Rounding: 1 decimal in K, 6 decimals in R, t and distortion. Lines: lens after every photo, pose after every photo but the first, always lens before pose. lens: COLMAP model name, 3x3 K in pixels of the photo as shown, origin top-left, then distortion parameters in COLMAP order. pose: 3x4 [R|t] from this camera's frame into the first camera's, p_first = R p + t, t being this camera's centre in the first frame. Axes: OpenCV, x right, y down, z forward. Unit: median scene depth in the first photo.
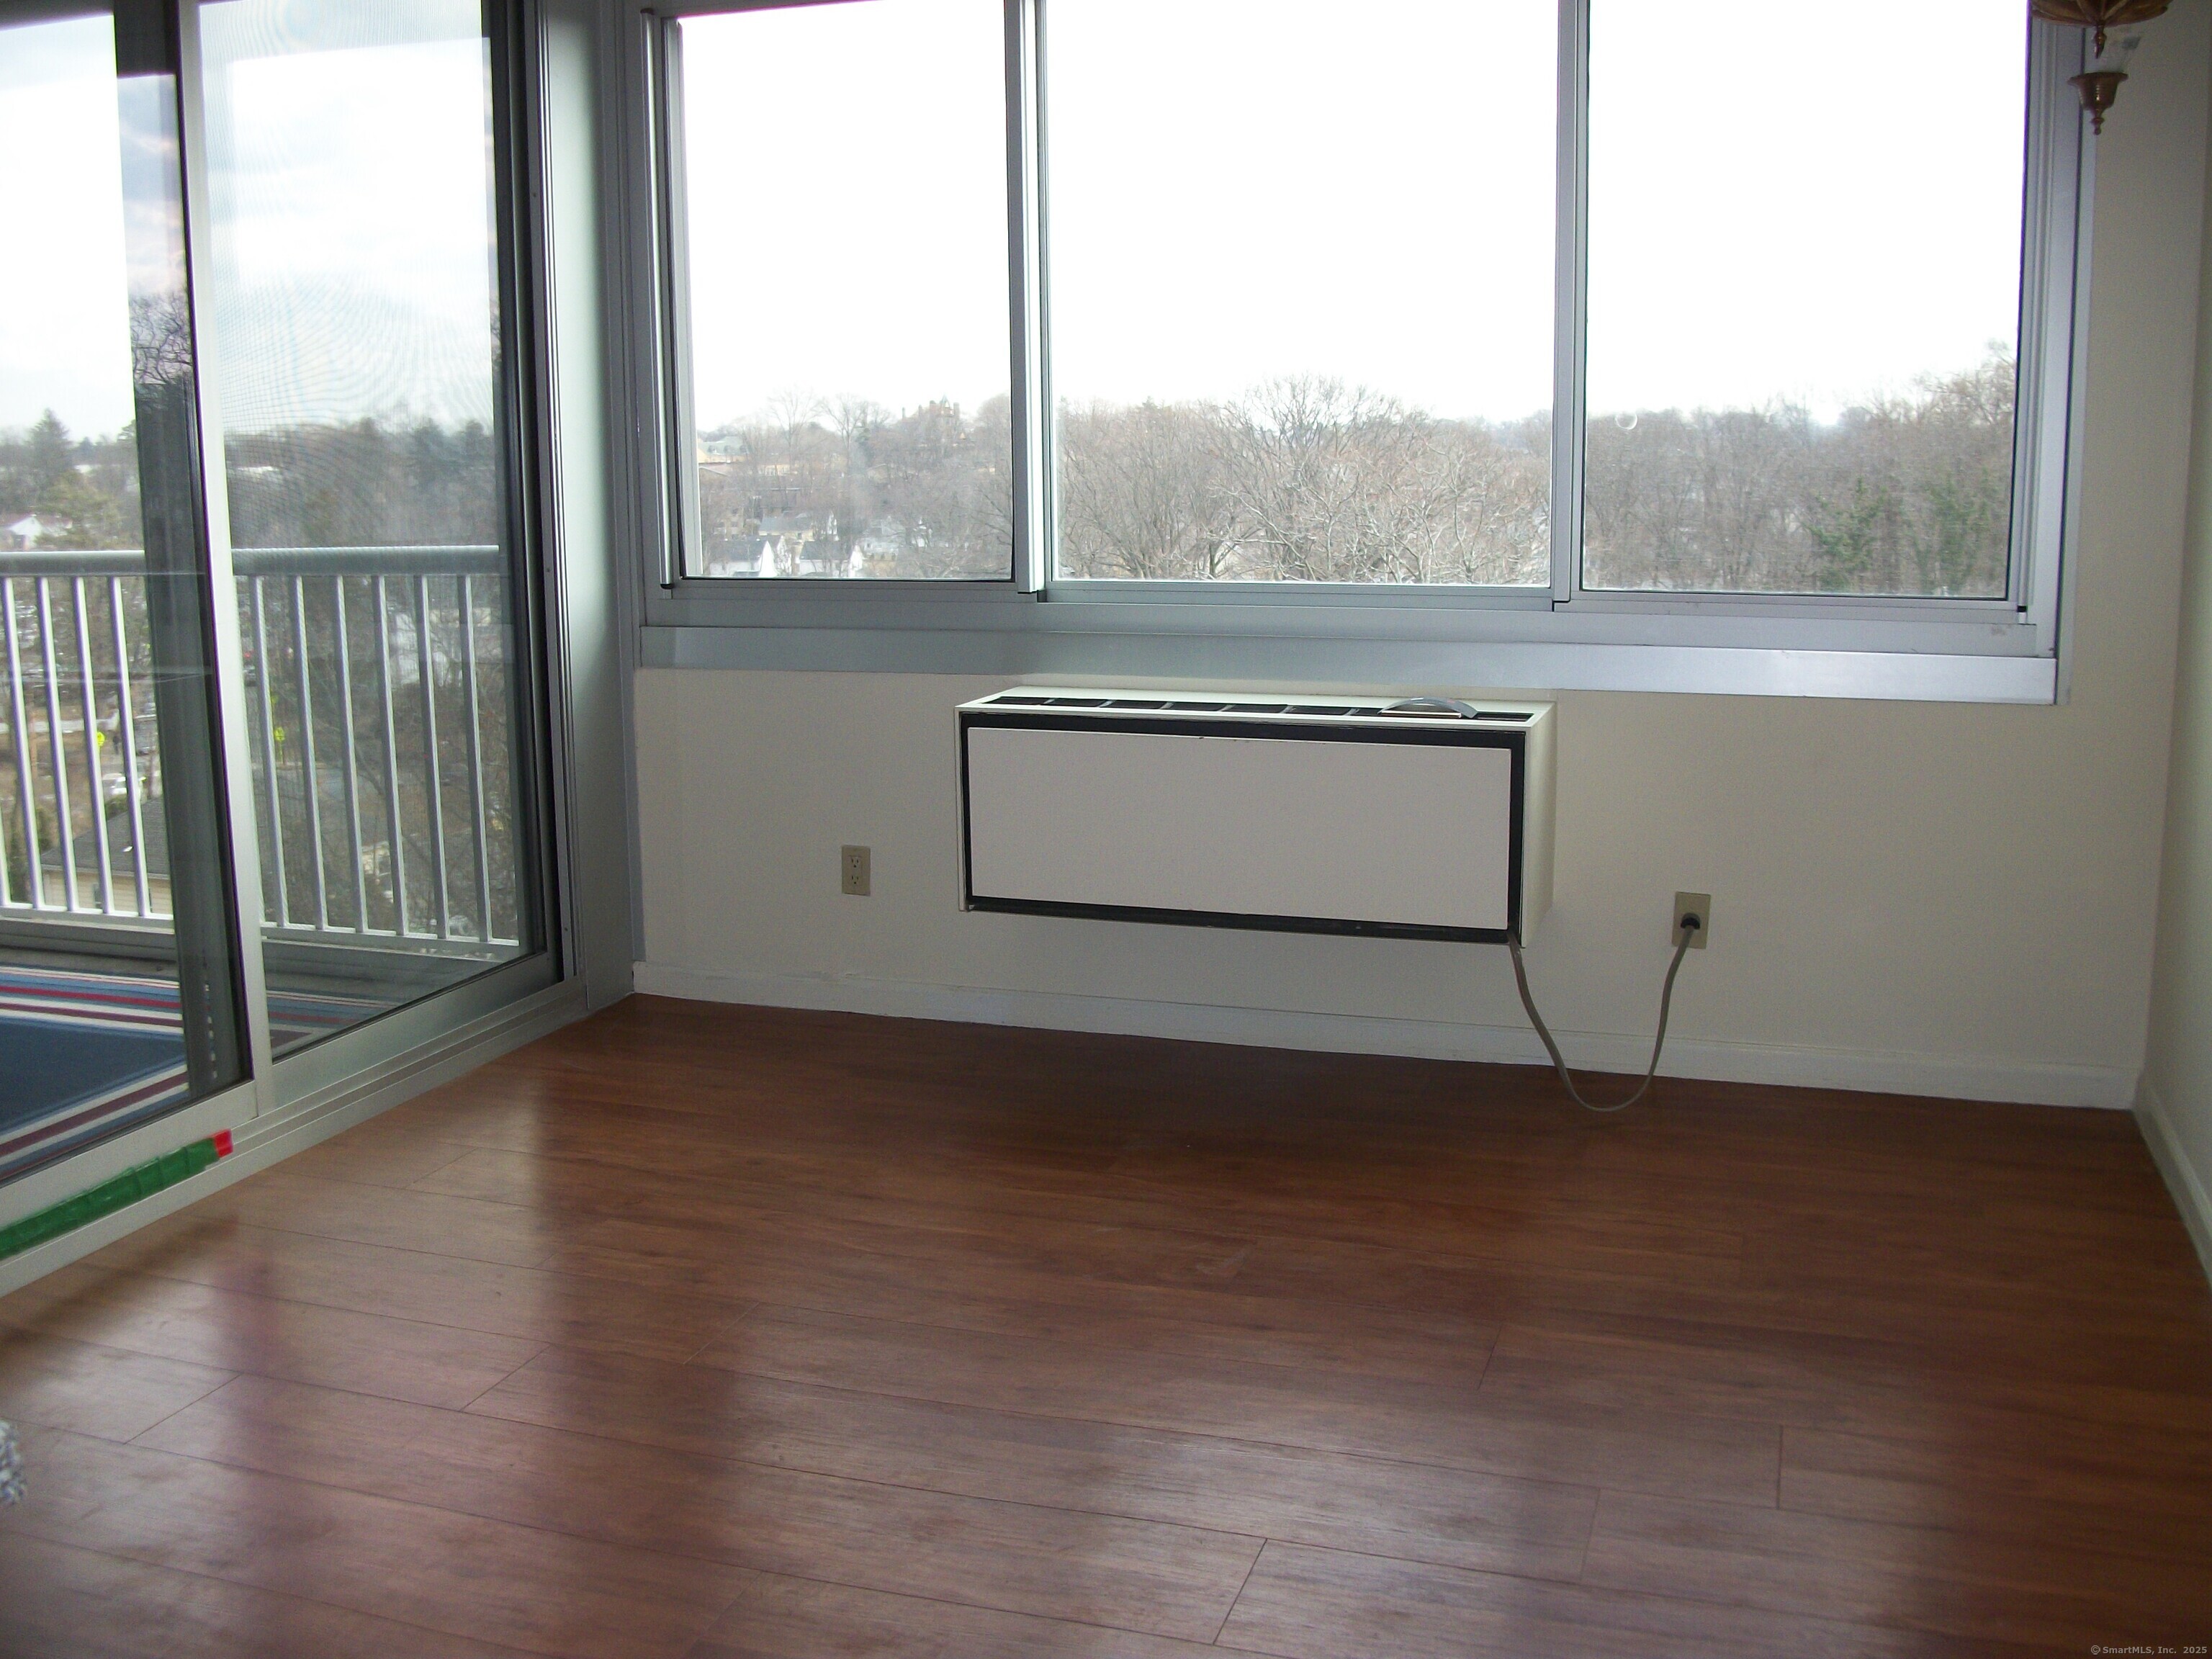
lens RADIAL K [[2085.3, 0, 1163.0], [0, 2085.3, 825.2], [0, 0, 1]] dist [-0.145553, 0.077003]
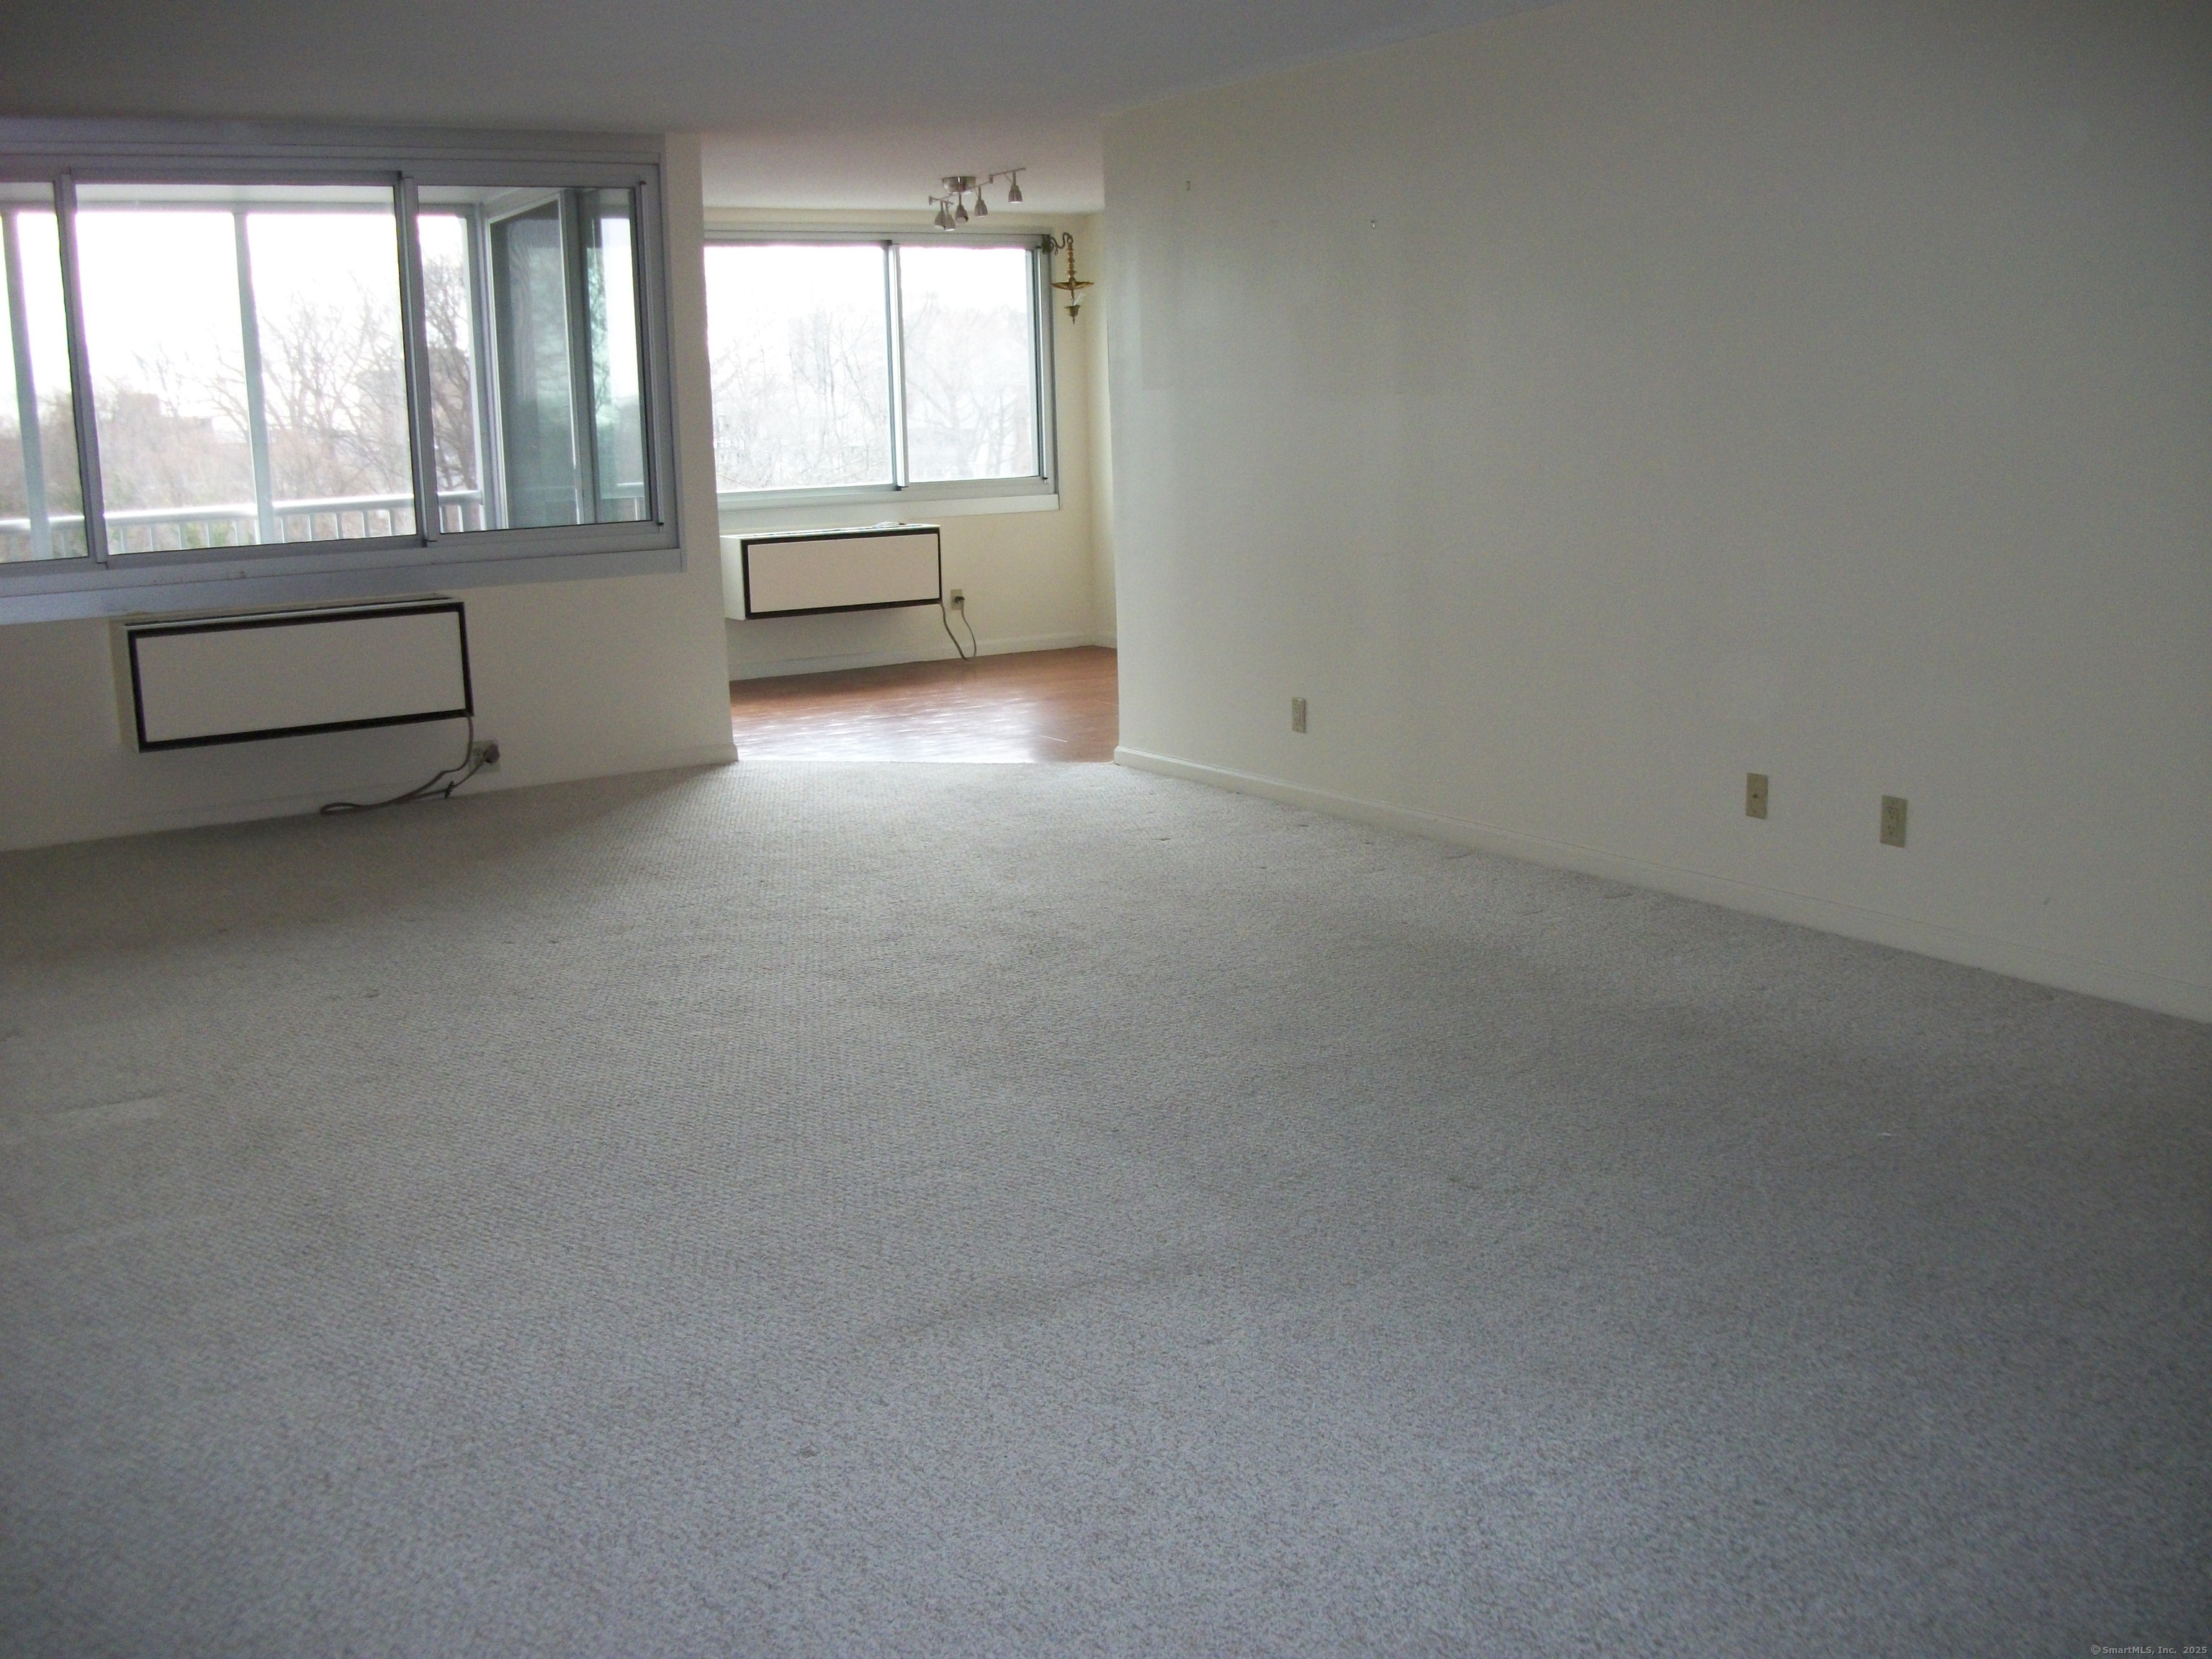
lens RADIAL K [[2085.3, 0, 1163.0], [0, 2085.3, 825.2], [0, 0, 1]] dist [-0.145553, 0.077003]
pose [[0.641566, -0.161049, 0.749971, -1.706407], [0.155324, 0.984733, 0.078590, 0.169062], [-0.751177, 0.066068, 0.656786, -1.014325]]
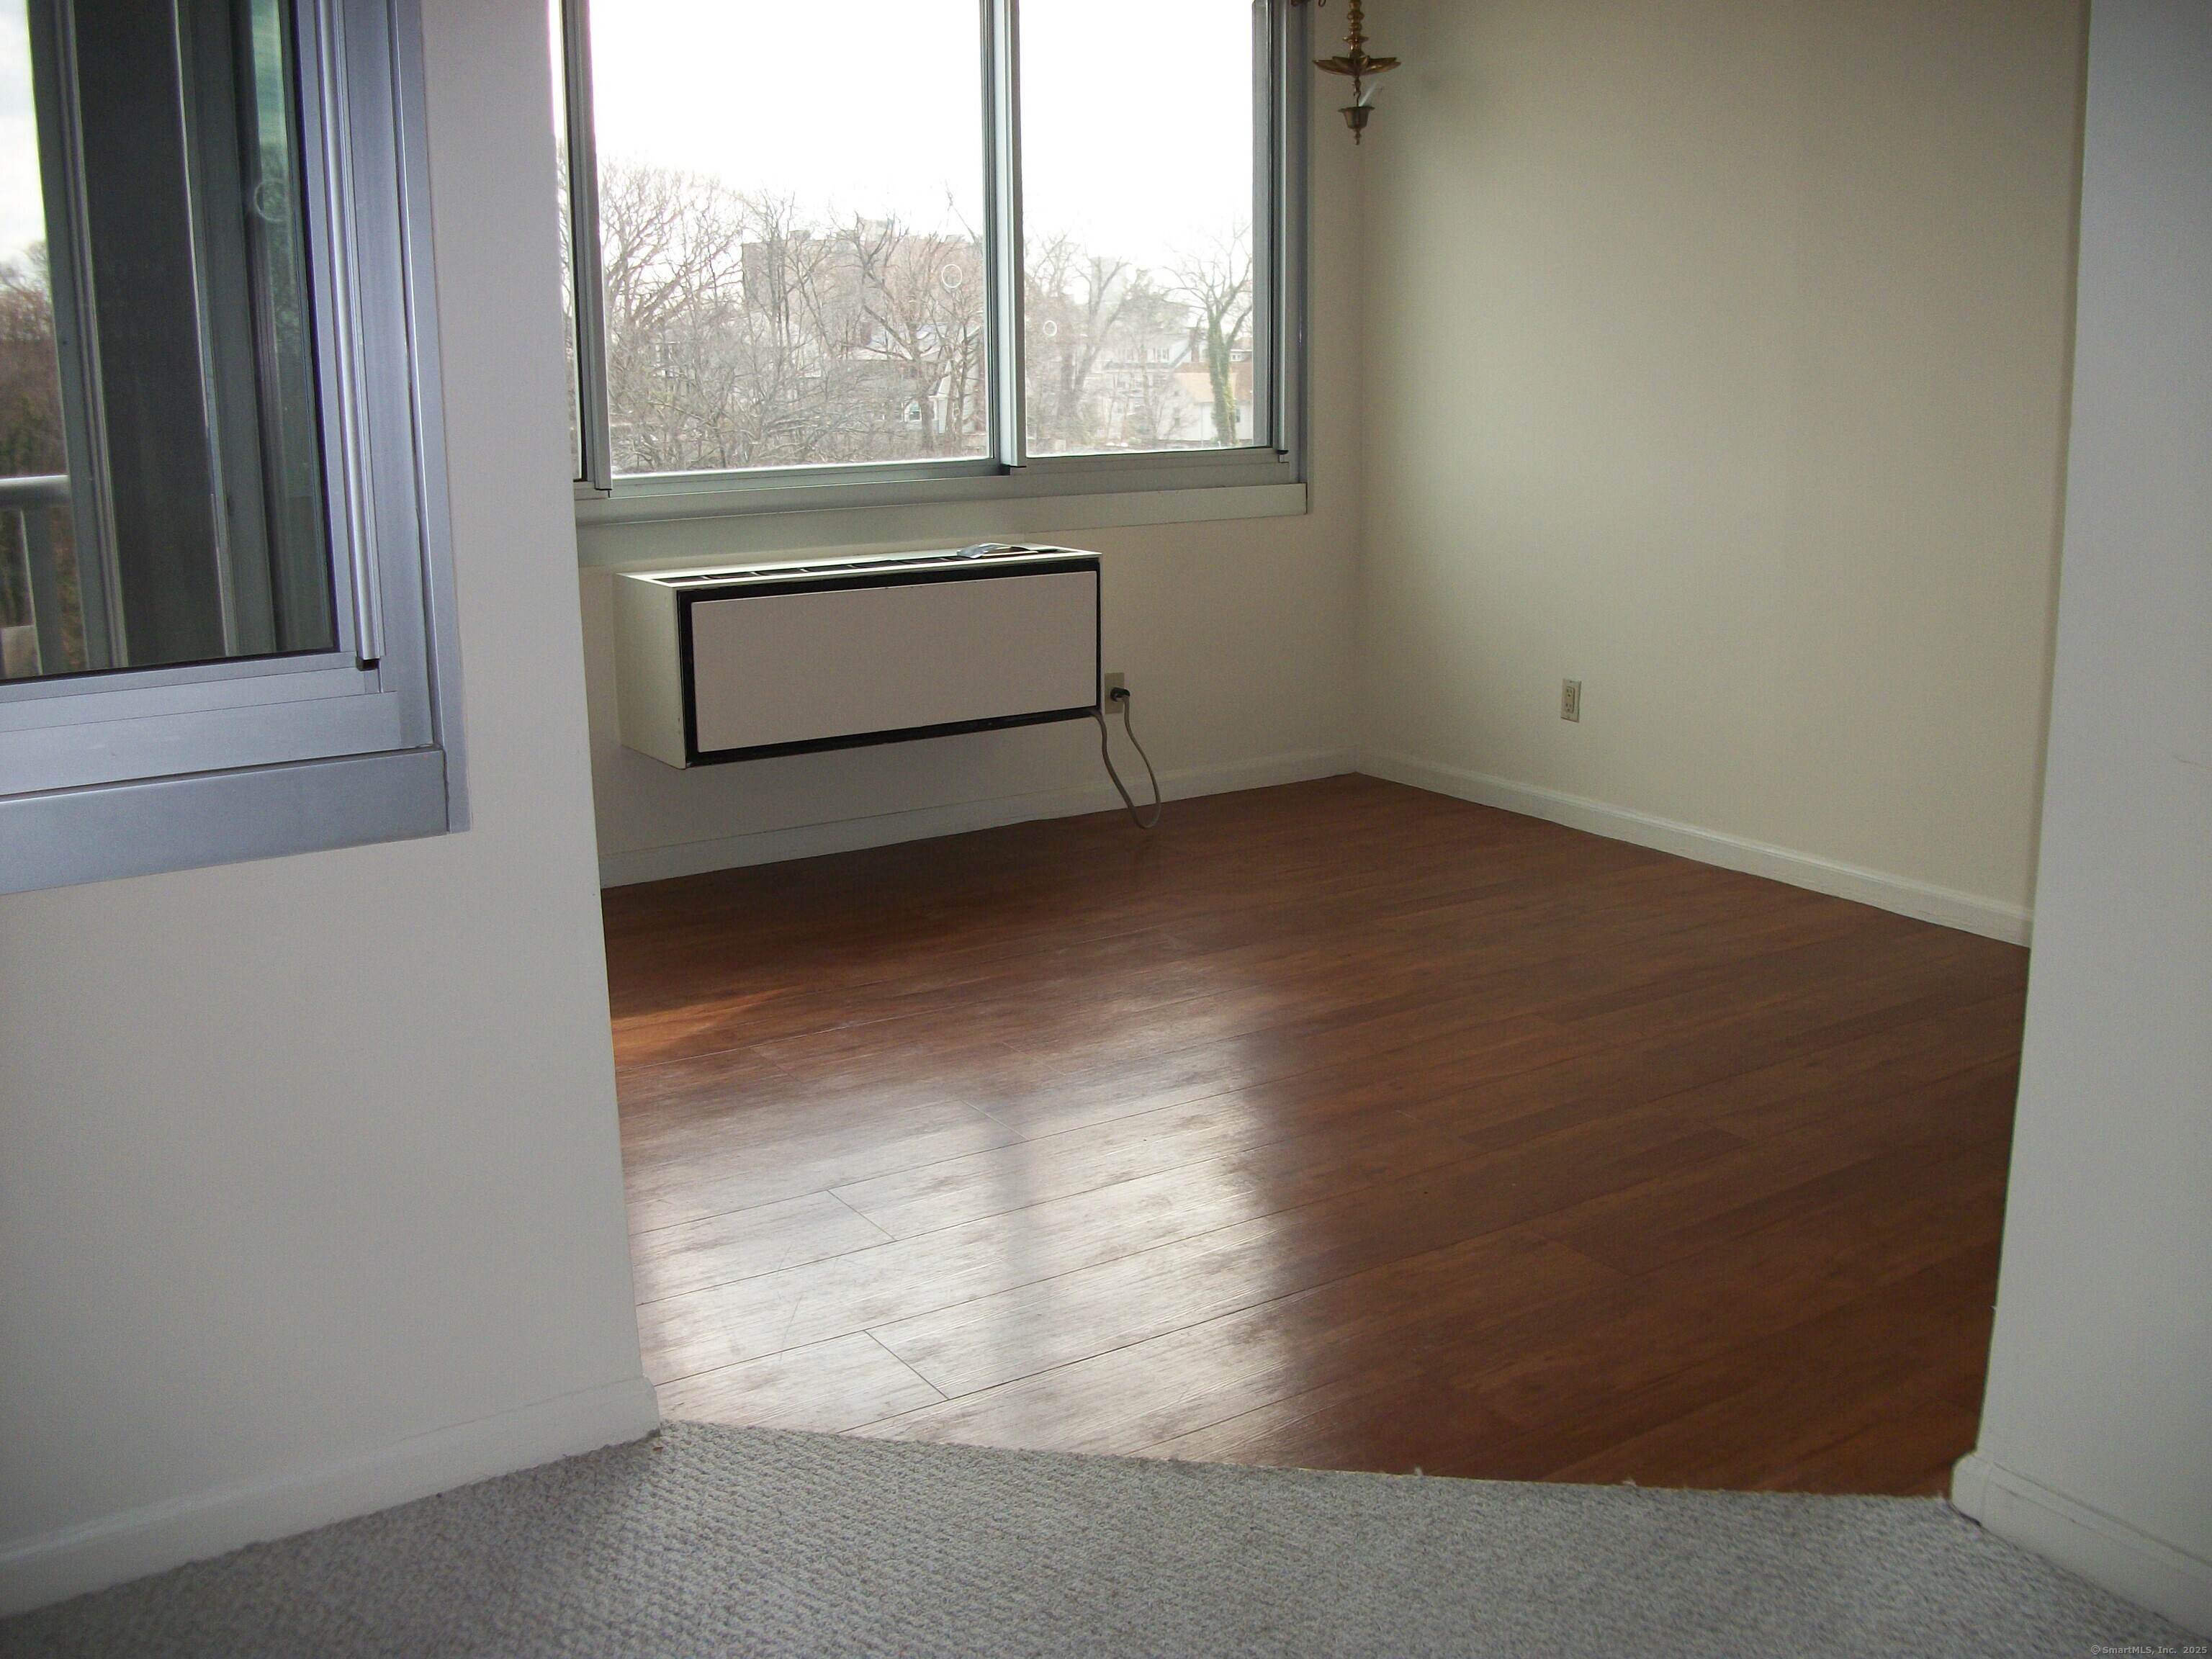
lens RADIAL K [[2085.3, 0, 1163.0], [0, 2085.3, 825.2], [0, 0, 1]] dist [-0.145553, 0.077003]
pose [[0.624896, -0.176325, 0.760536, -0.801084], [0.141355, 0.983614, 0.111900, -0.017417], [-0.767805, 0.037580, 0.639581, 0.088775]]
